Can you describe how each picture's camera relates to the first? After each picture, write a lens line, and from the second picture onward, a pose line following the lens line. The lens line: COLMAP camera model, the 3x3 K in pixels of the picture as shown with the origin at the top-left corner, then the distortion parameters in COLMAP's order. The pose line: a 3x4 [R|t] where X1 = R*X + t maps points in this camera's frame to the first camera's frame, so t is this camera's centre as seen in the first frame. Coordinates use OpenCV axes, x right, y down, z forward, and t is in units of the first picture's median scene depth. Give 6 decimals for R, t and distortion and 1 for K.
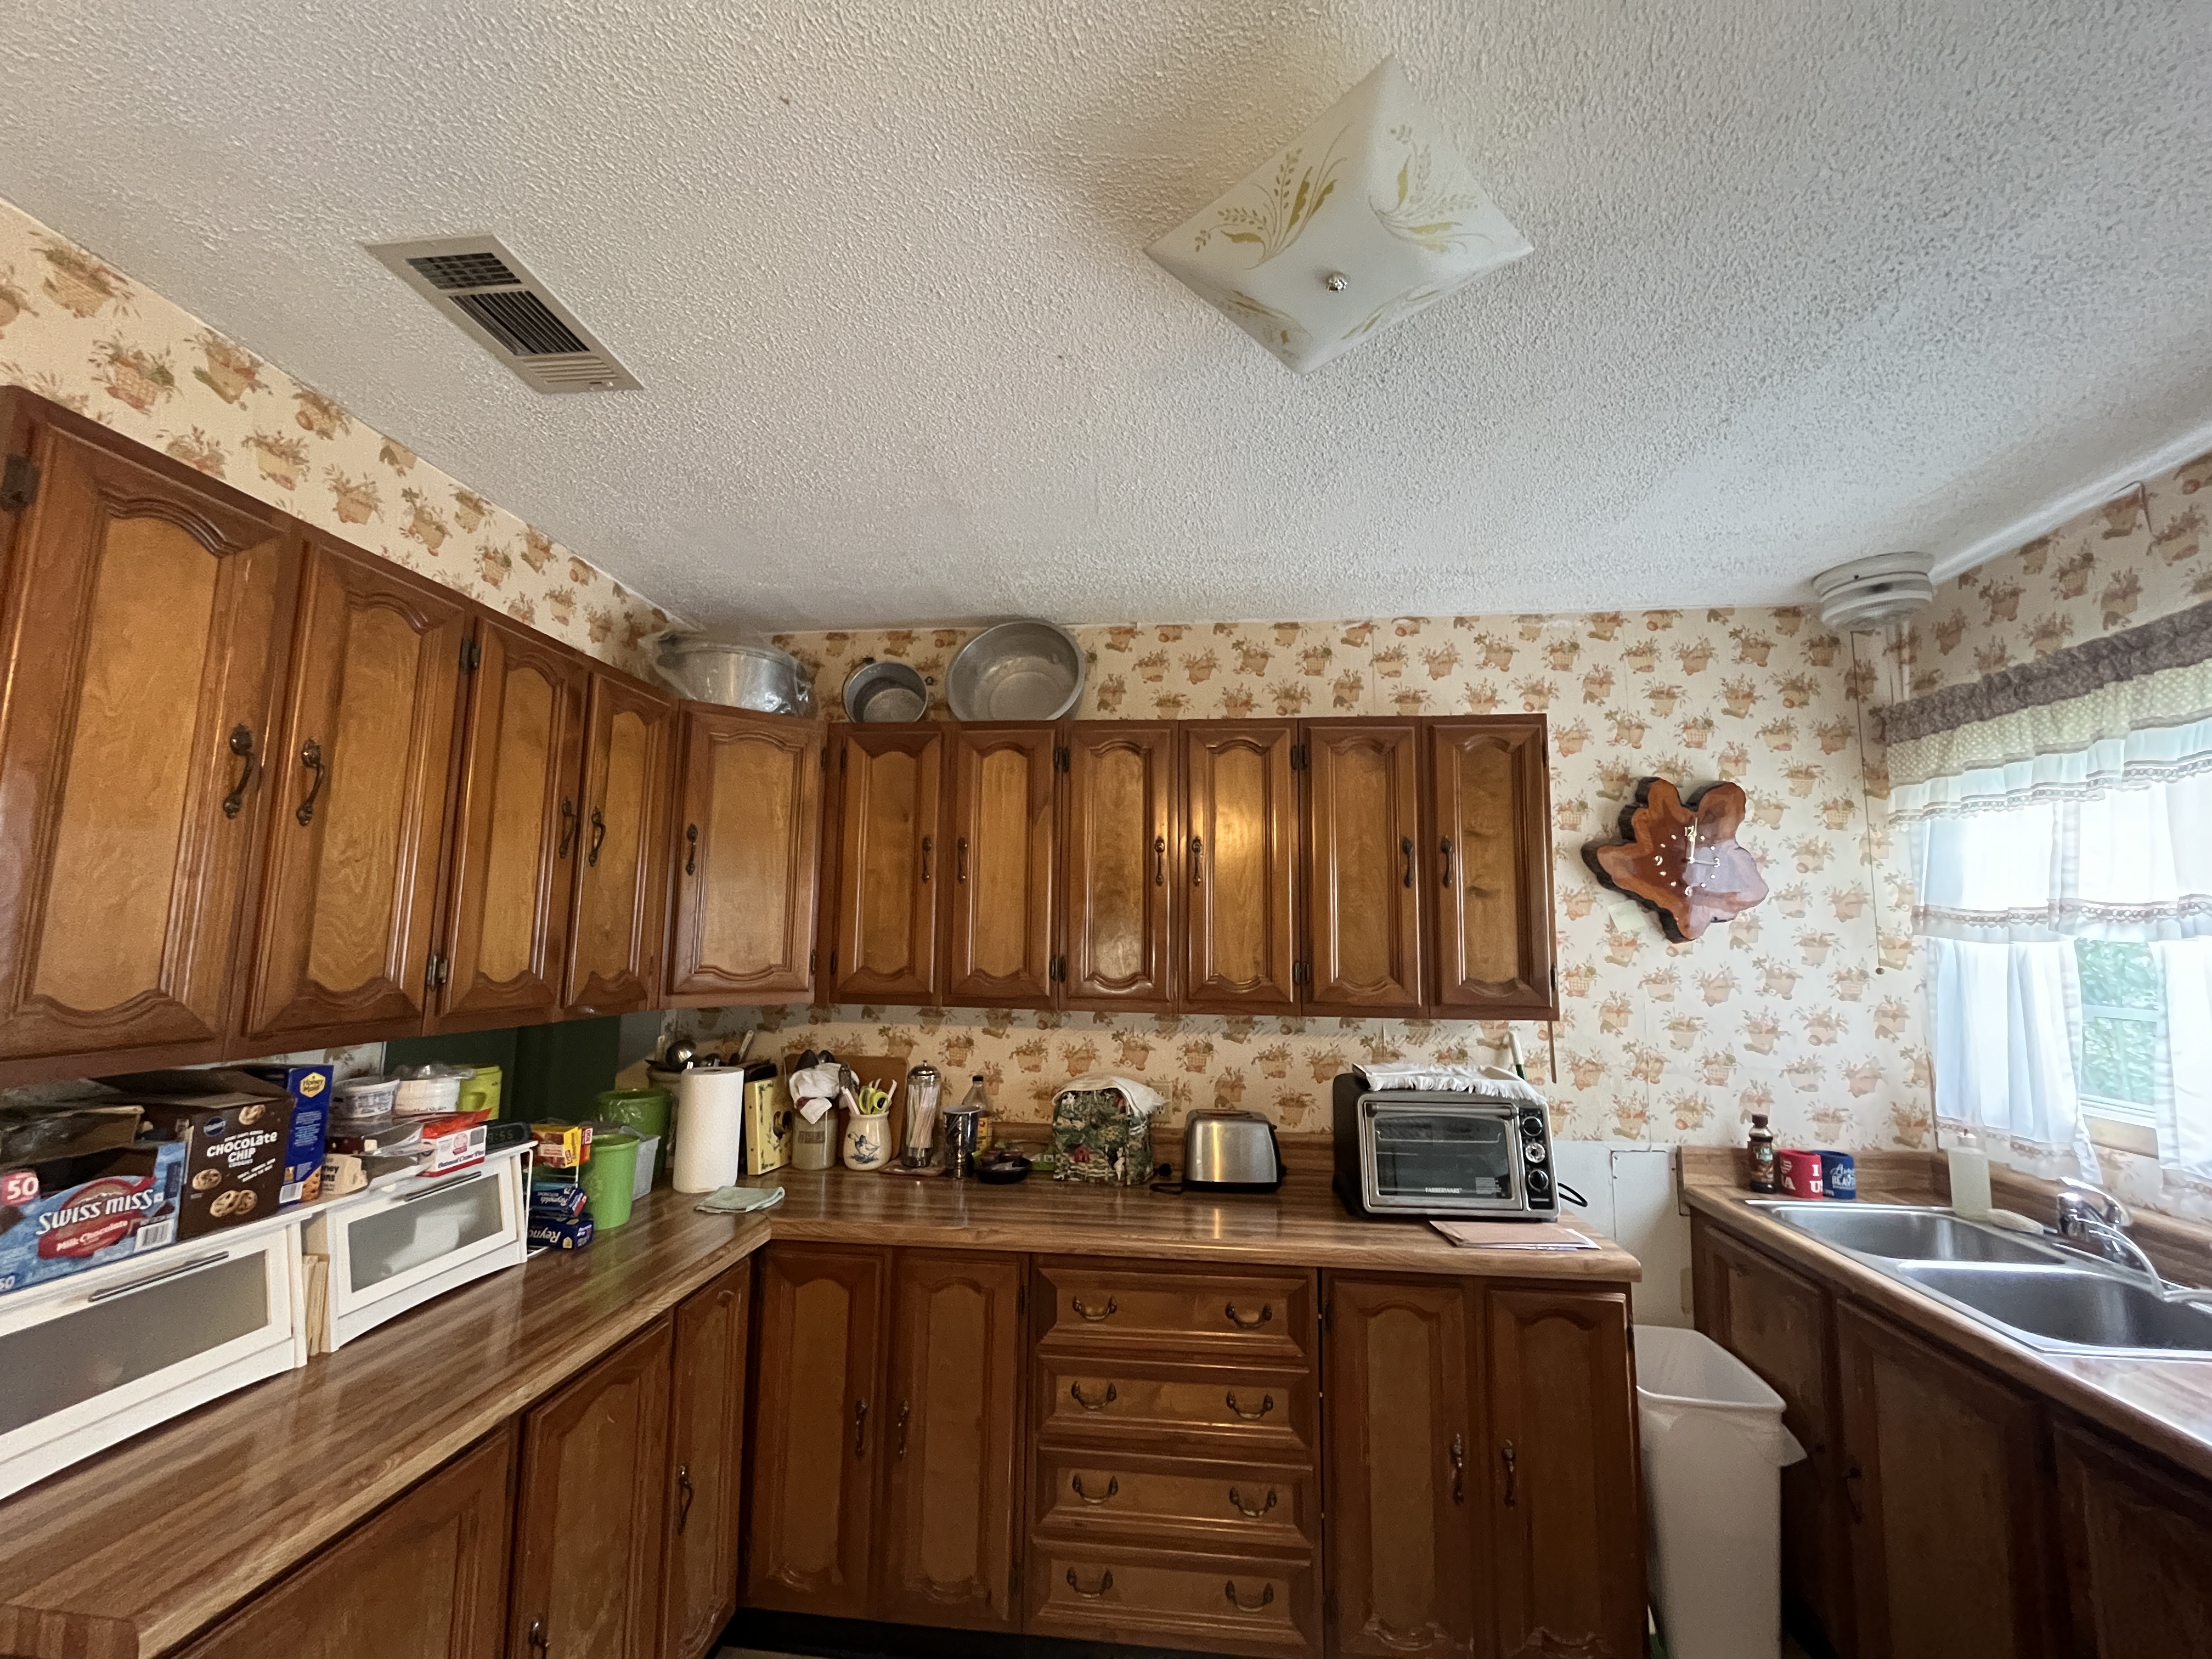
lens RADIAL K [[887.8, 0, 1101.3], [0, 887.8, 838.4], [0, 0, 1]] dist [-0.001702, 0.000261]
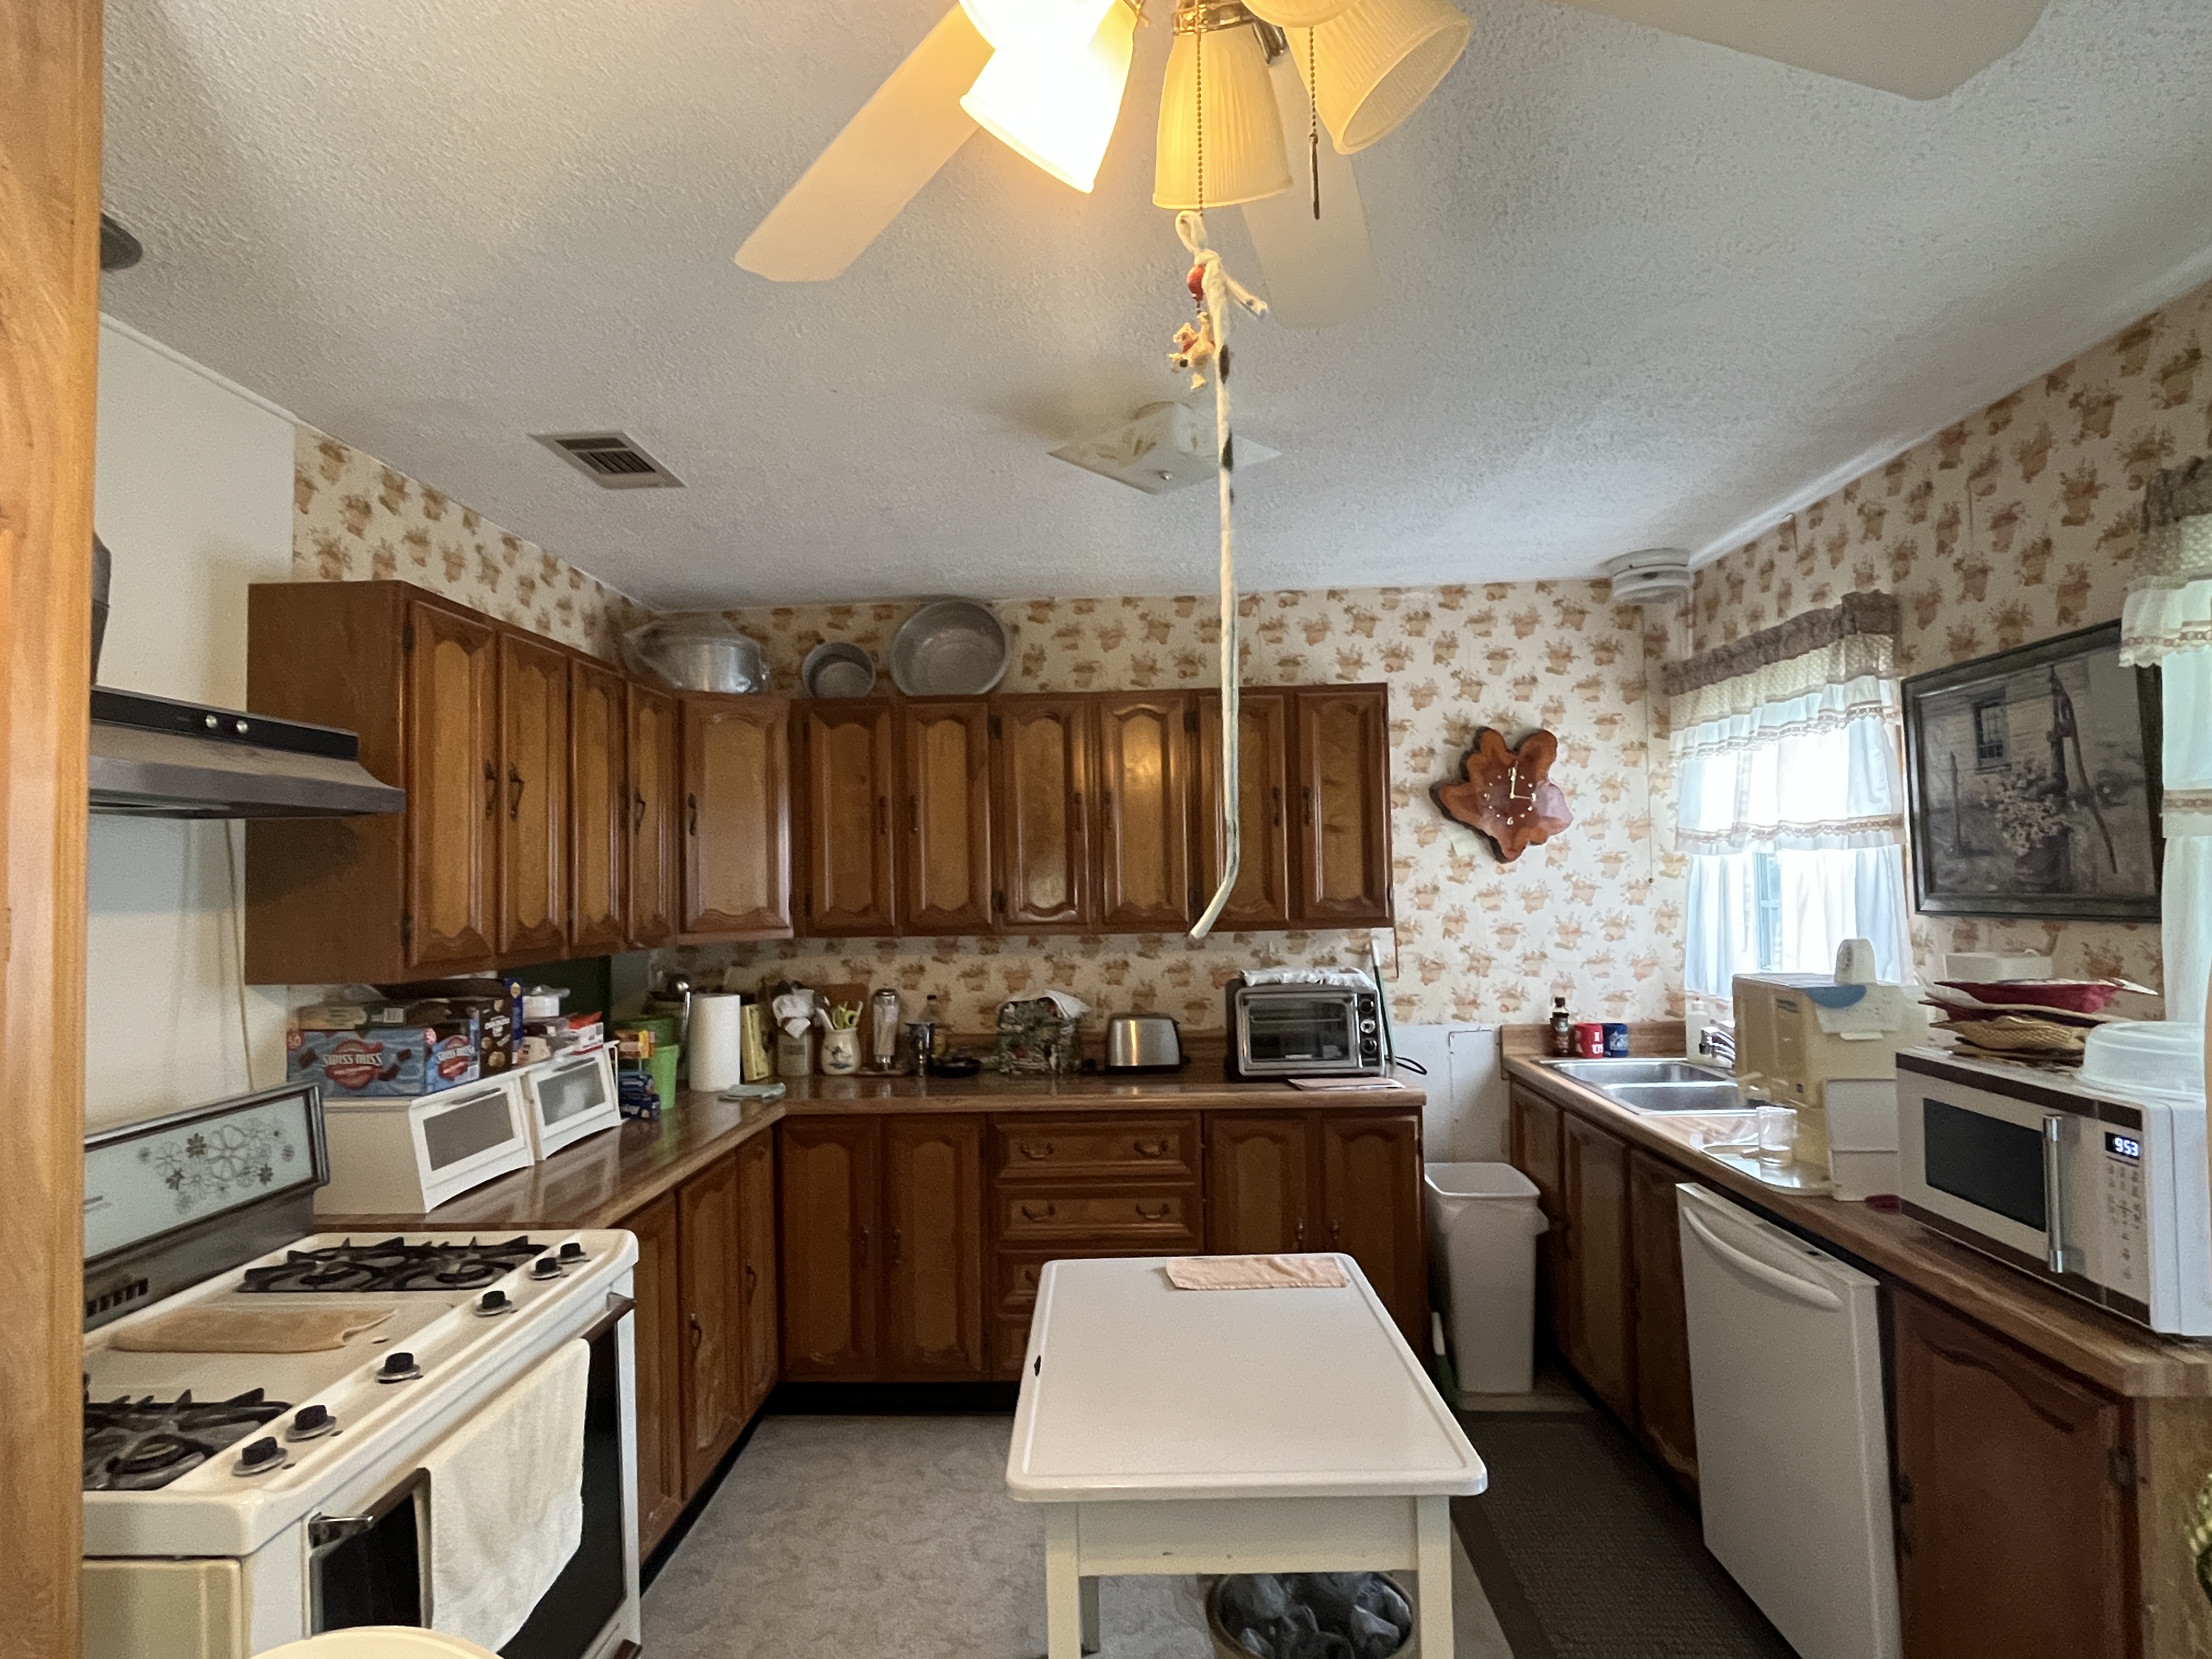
lens RADIAL K [[1235.0, 0, 1104.8], [0, 1235.0, 830.7], [0, 0, 1]] dist [0.002687, 0.000096]
pose [[0.997248, -0.032447, 0.066659, -0.012055], [0.027335, 0.996716, 0.076217, -0.076088], [-0.068913, -0.074185, 0.994861, -0.692639]]
